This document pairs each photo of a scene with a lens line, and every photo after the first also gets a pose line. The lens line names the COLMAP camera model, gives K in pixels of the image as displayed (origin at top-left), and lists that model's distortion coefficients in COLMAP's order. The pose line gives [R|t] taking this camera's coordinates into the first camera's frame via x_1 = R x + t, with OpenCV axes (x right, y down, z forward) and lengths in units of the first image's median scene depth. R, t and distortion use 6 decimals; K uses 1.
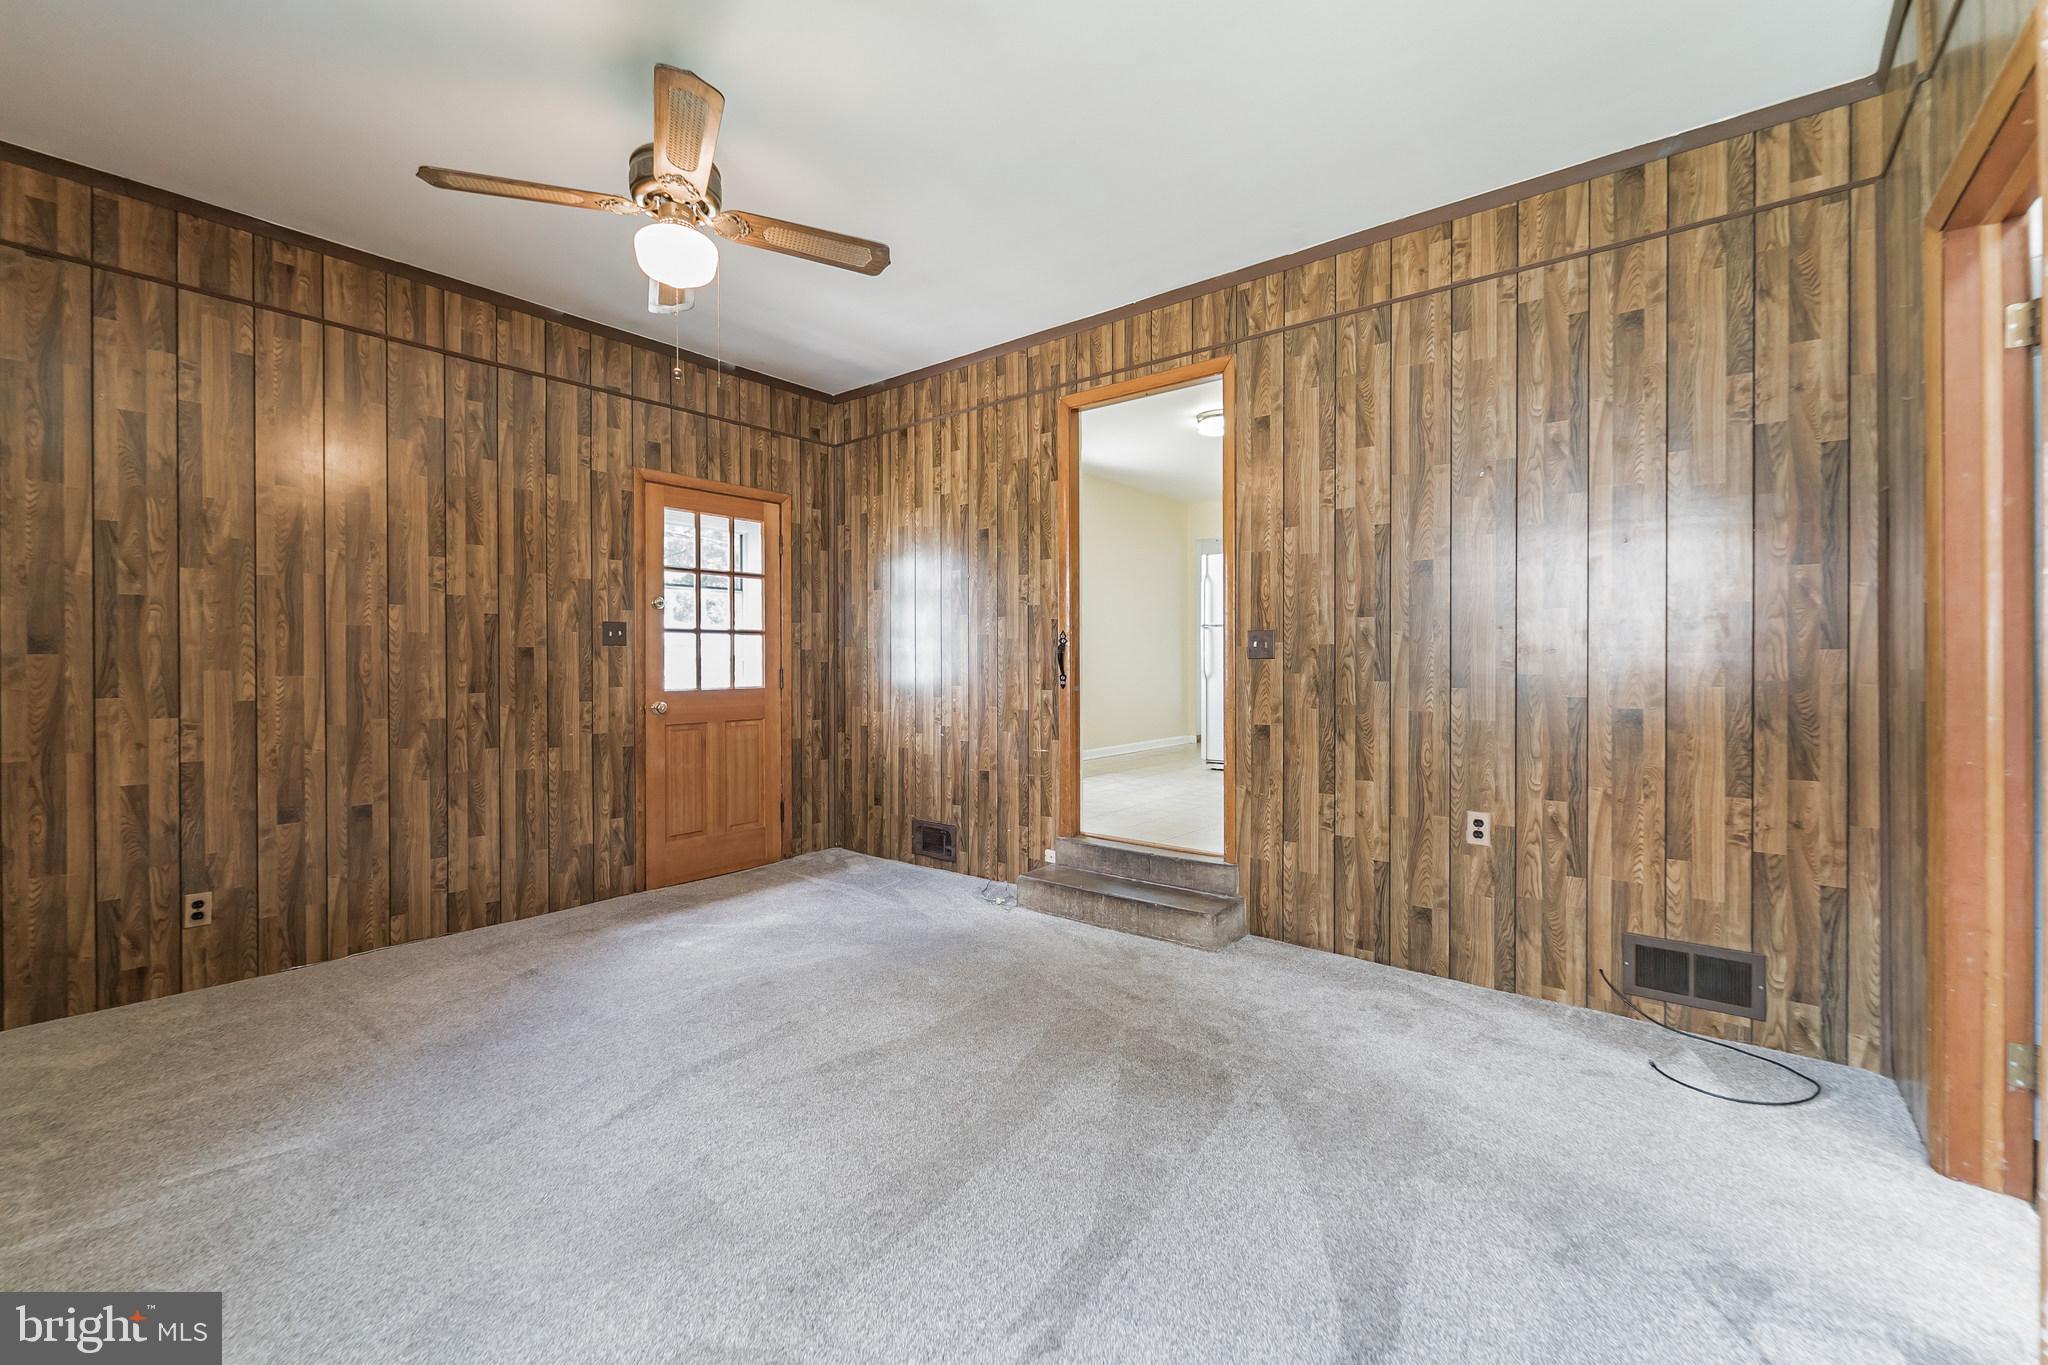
lens RADIAL K [[880.6, 0, 1024.4], [0, 880.6, 668.3], [0, 0, 1]] dist [0.000336, -0.000172]
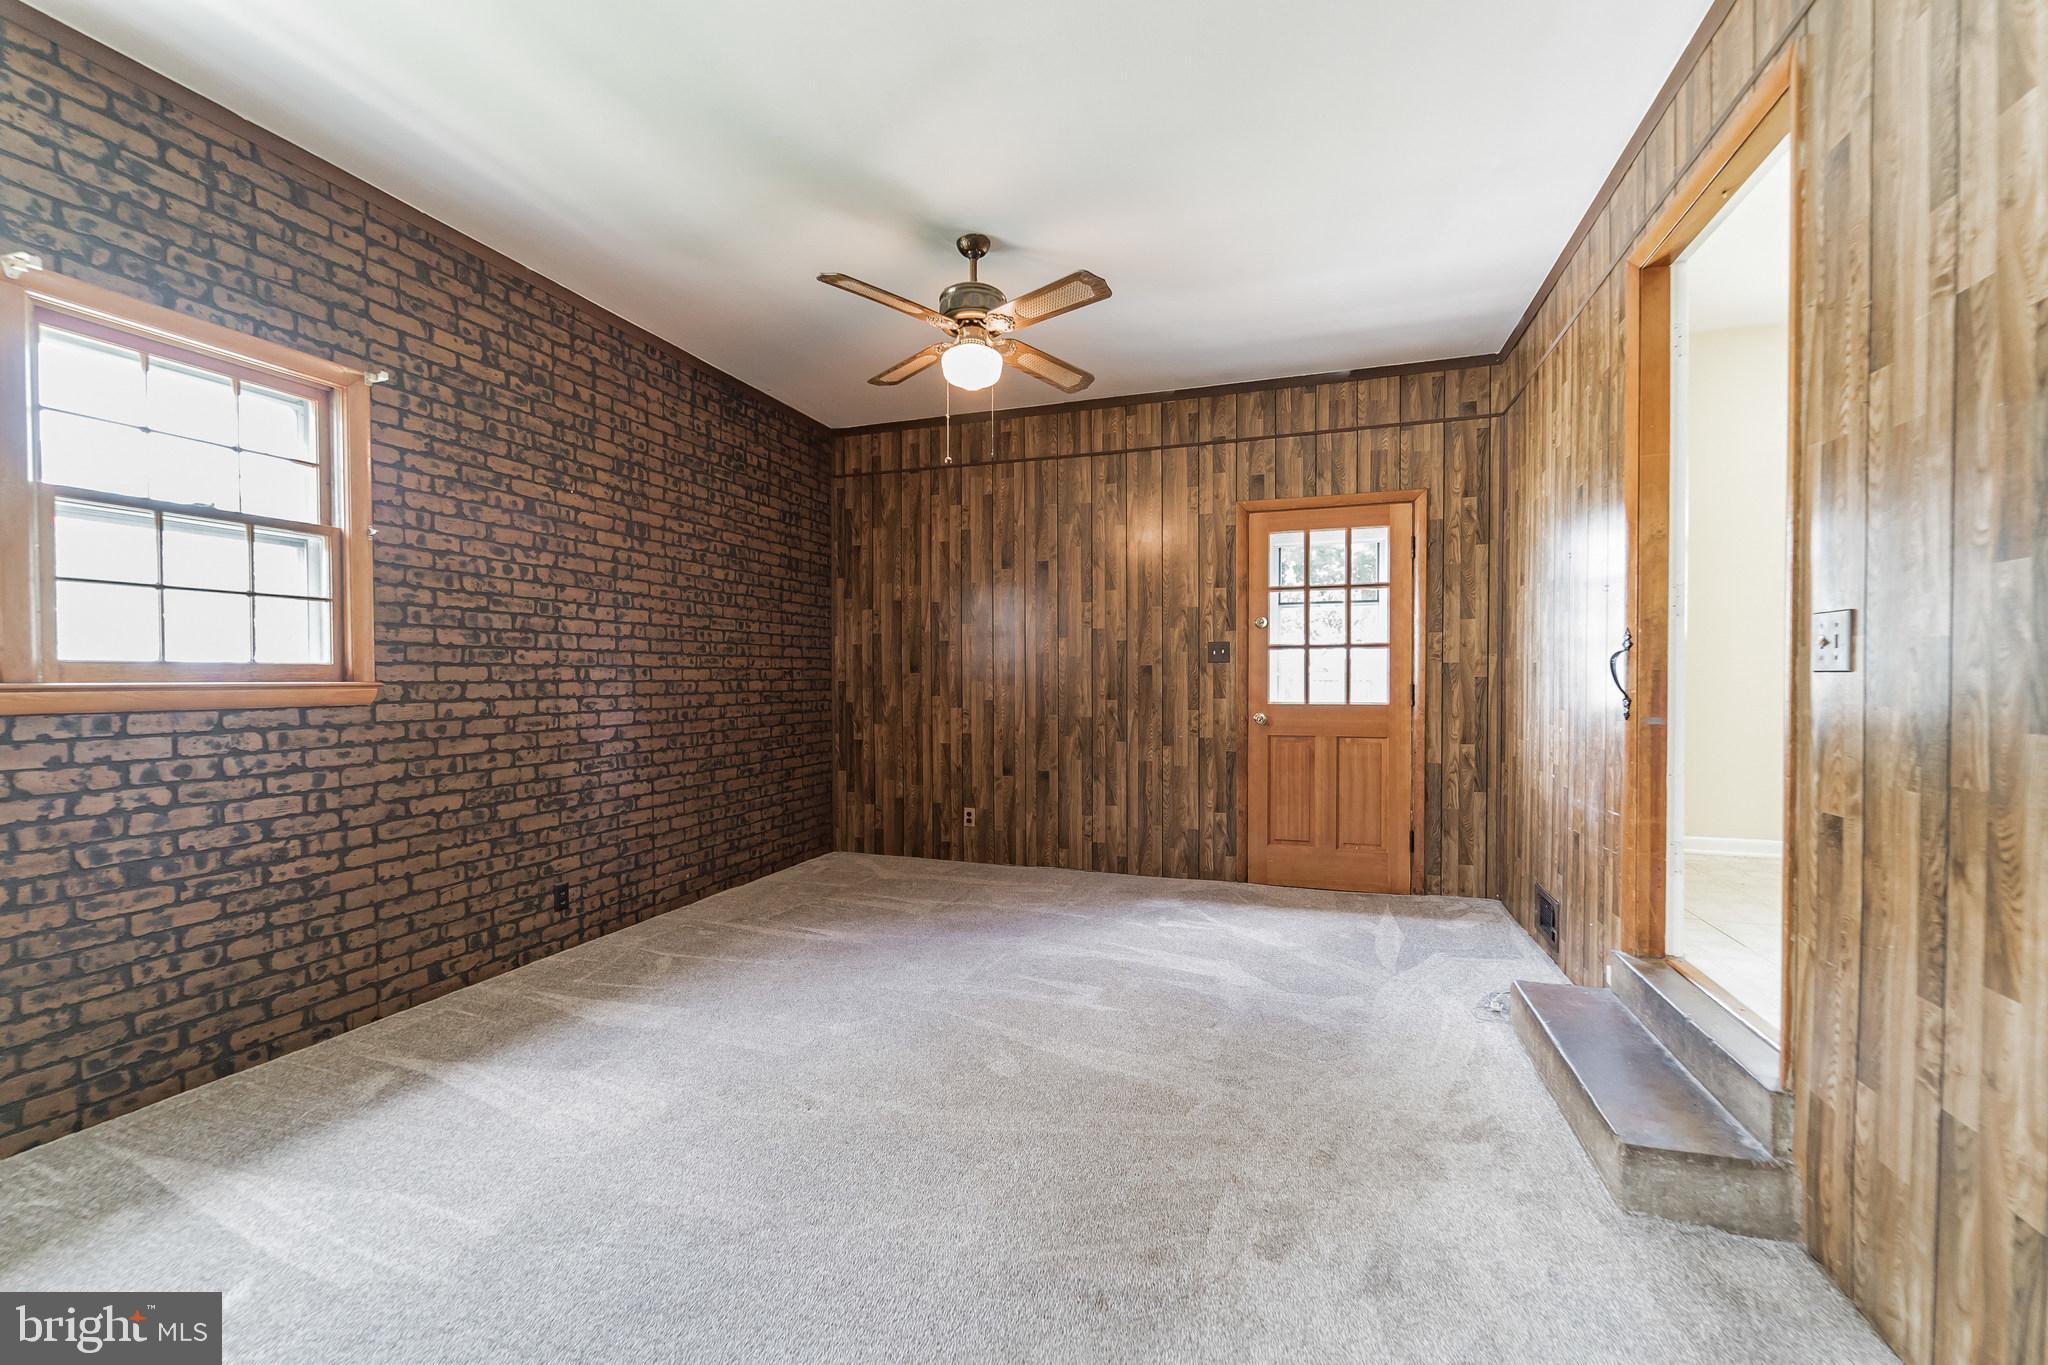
lens RADIAL K [[836.8, 0, 1015.2], [0, 836.8, 694.6], [0, 0, 1]] dist [0.000768, -0.000279]
pose [[0.316253, 0.021356, -0.948434, 0.506542], [-0.005399, 0.999771, 0.020711, -0.005388], [0.948659, -0.001429, 0.316296, 0.416815]]
